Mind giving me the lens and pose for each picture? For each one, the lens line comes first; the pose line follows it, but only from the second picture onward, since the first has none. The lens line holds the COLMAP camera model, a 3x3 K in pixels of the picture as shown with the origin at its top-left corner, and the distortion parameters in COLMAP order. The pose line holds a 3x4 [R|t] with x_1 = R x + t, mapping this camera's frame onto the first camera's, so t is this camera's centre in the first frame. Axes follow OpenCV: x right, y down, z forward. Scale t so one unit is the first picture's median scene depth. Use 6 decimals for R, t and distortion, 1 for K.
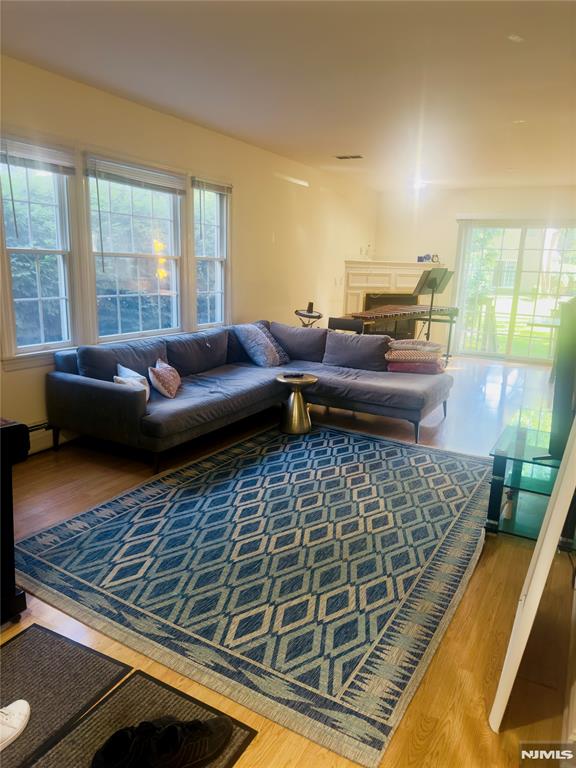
lens RADIAL K [[553.9, 0, 292.6], [0, 553.9, 379.0], [0, 0, 1]] dist [0.081365, -0.075212]
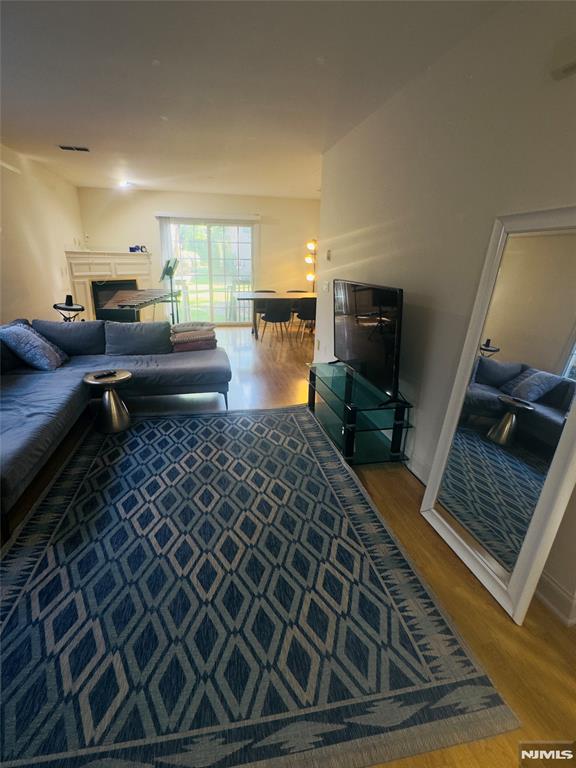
lens RADIAL K [[409.0, 0, 274.7], [0, 409.0, 368.2], [0, 0, 1]] dist [-0.003791, 0.006169]
pose [[0.751784, -0.193542, 0.630367, -0.313975], [0.144652, 0.981076, 0.128706, -0.092135], [-0.643347, -0.005575, 0.765554, 0.371228]]
